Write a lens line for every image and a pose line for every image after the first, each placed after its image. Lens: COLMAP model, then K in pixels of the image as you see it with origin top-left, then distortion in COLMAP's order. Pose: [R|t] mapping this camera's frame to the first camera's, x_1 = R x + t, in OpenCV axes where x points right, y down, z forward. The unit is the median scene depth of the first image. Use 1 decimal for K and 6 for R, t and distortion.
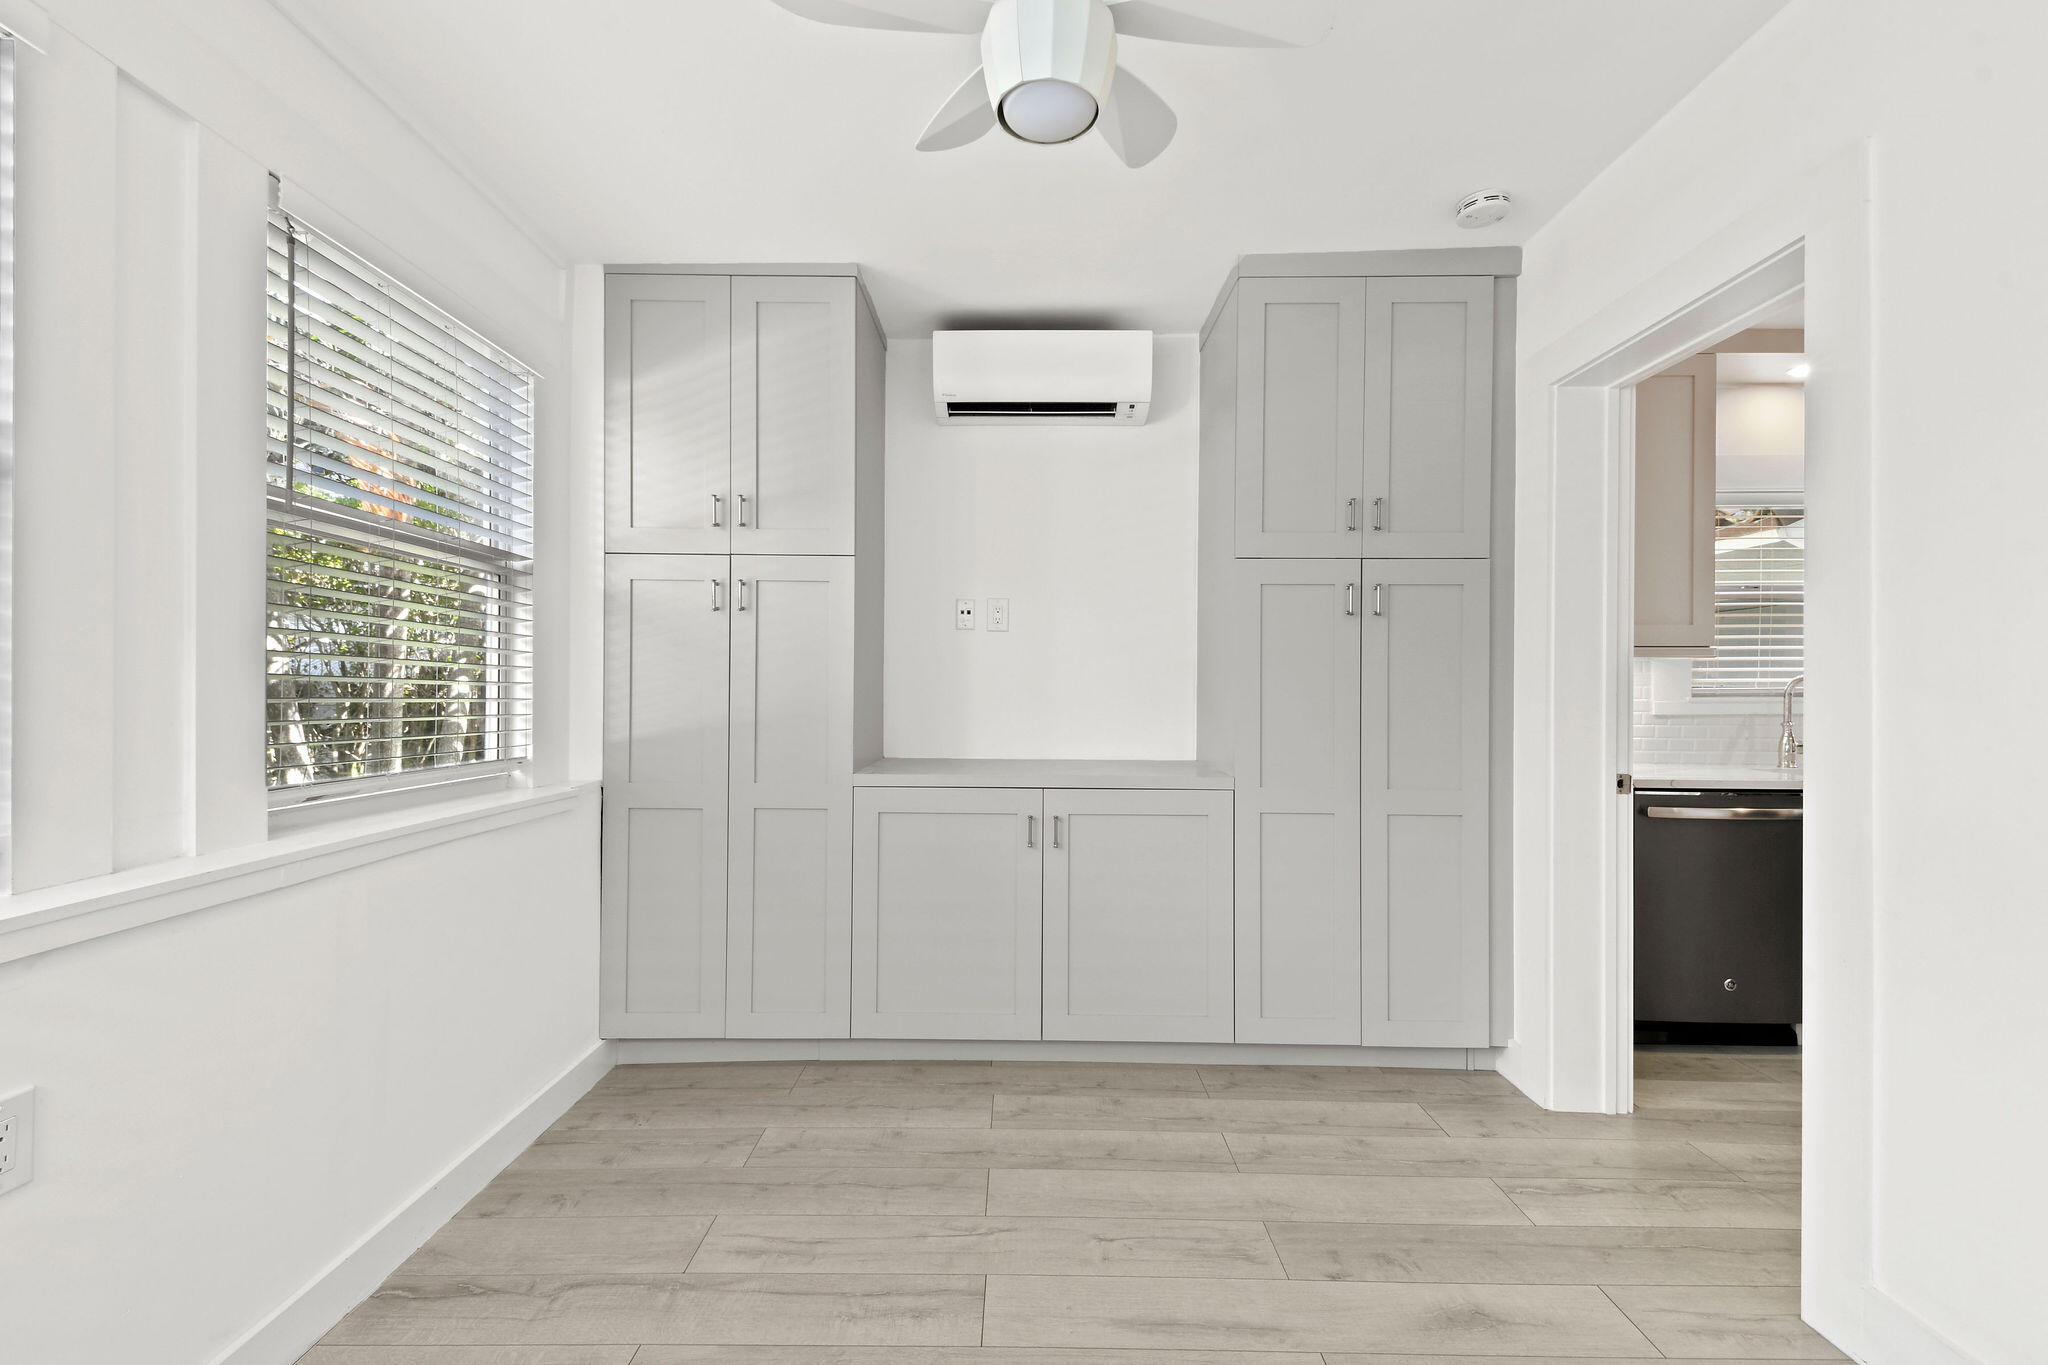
lens RADIAL K [[892.9, 0, 1025.0], [0, 892.9, 682.5], [0, 0, 1]] dist [0.023417, -0.009602]
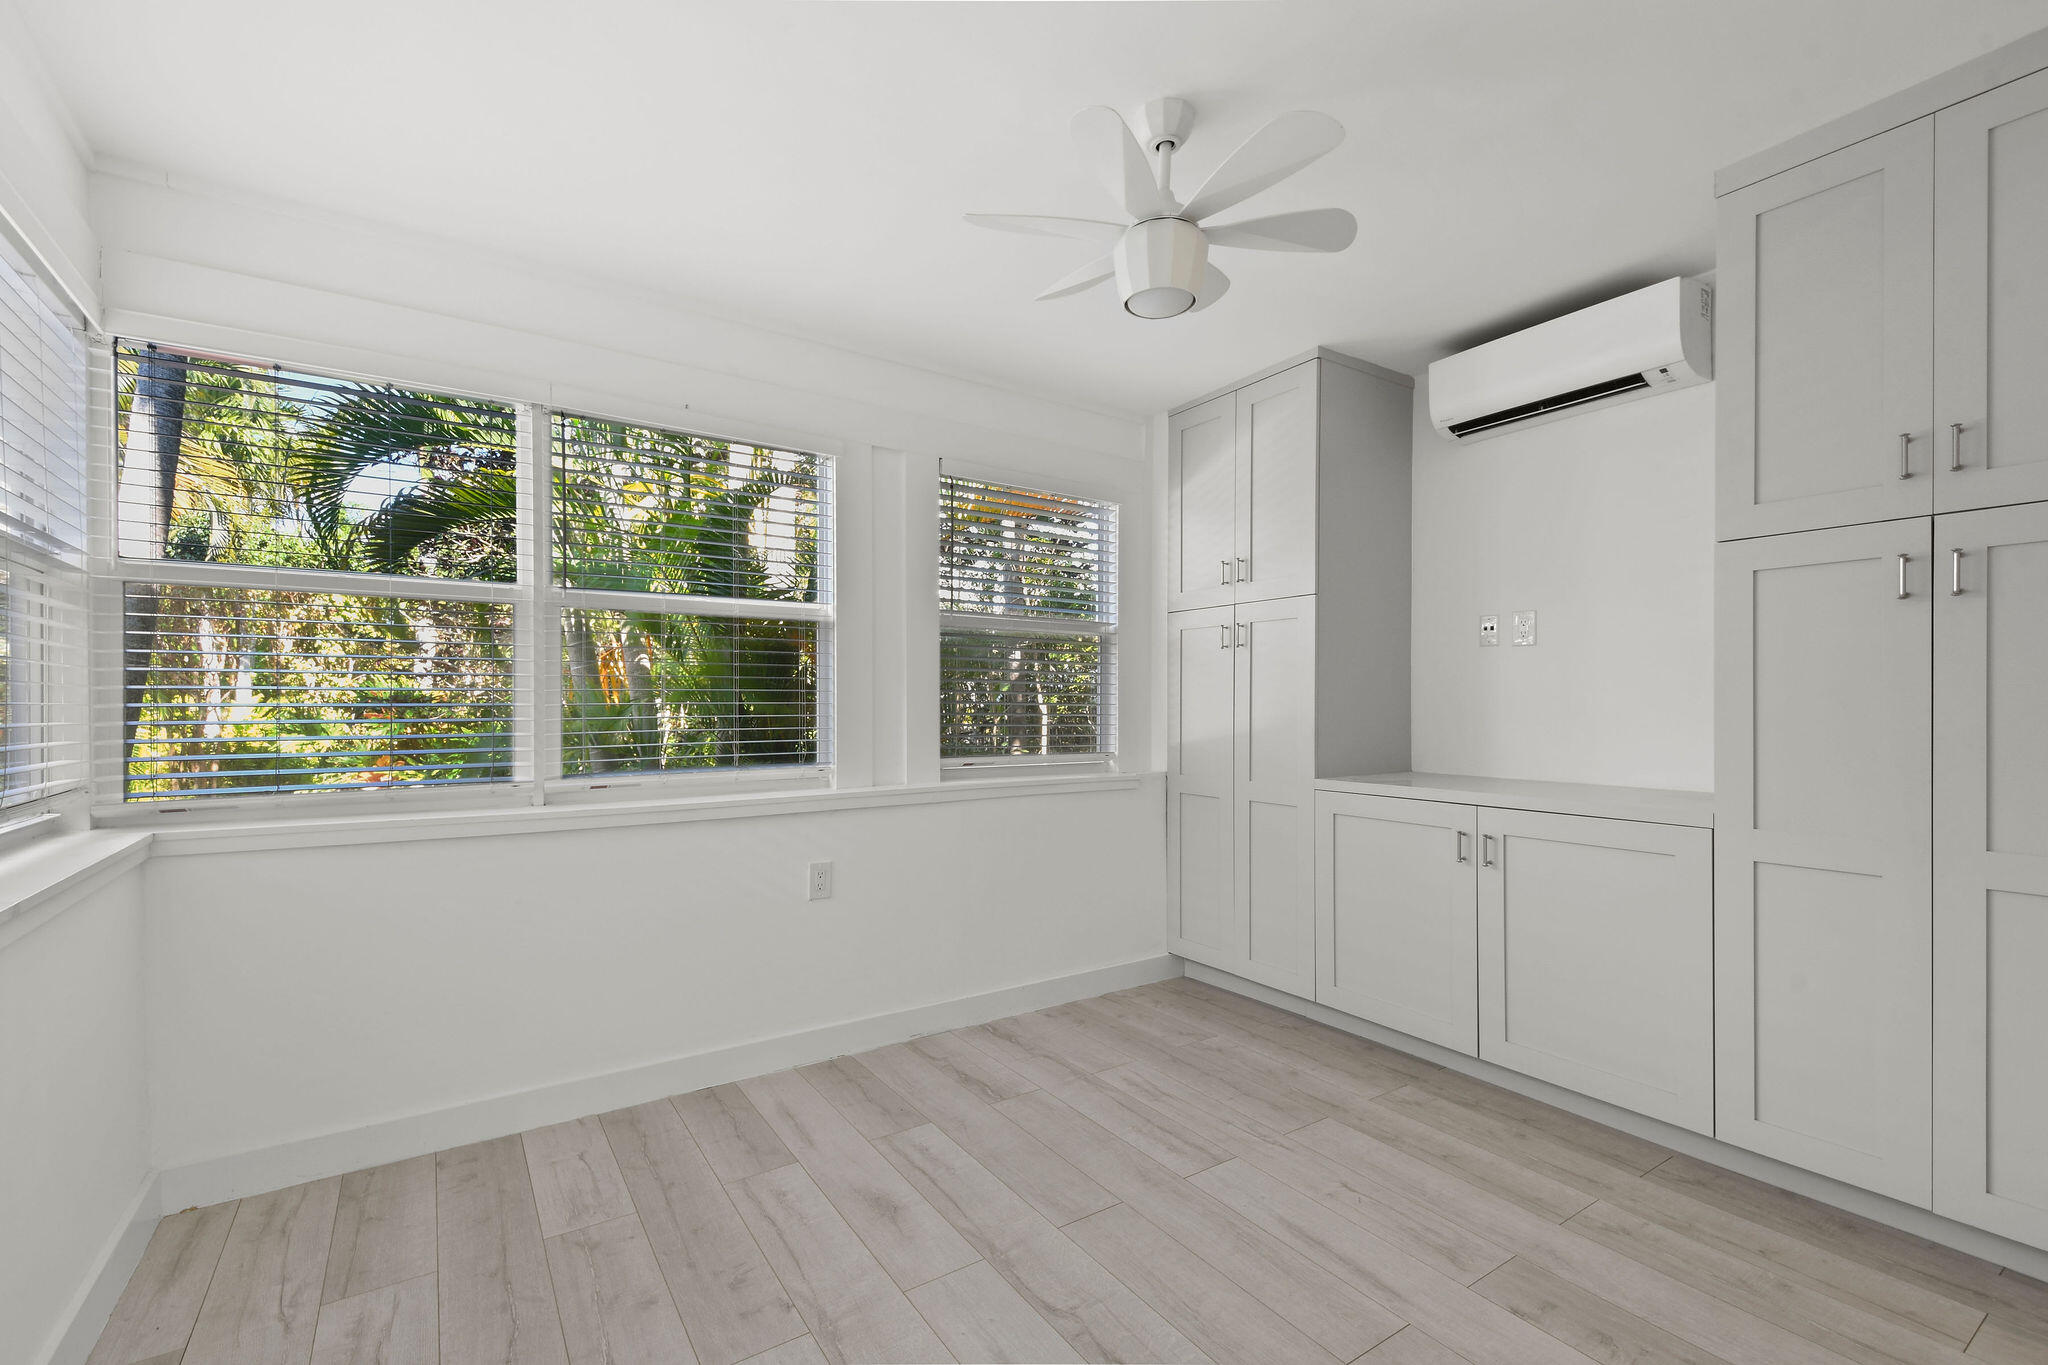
lens RADIAL K [[892.9, 0, 994.1], [0, 892.9, 697.7], [0, 0, 1]] dist [0.023417, -0.009602]
pose [[0.534125, -0.014553, -0.845280, 0.621702], [0.006200, 0.999892, -0.013297, 0.009519], [0.845383, 0.001861, 0.534158, 0.009235]]
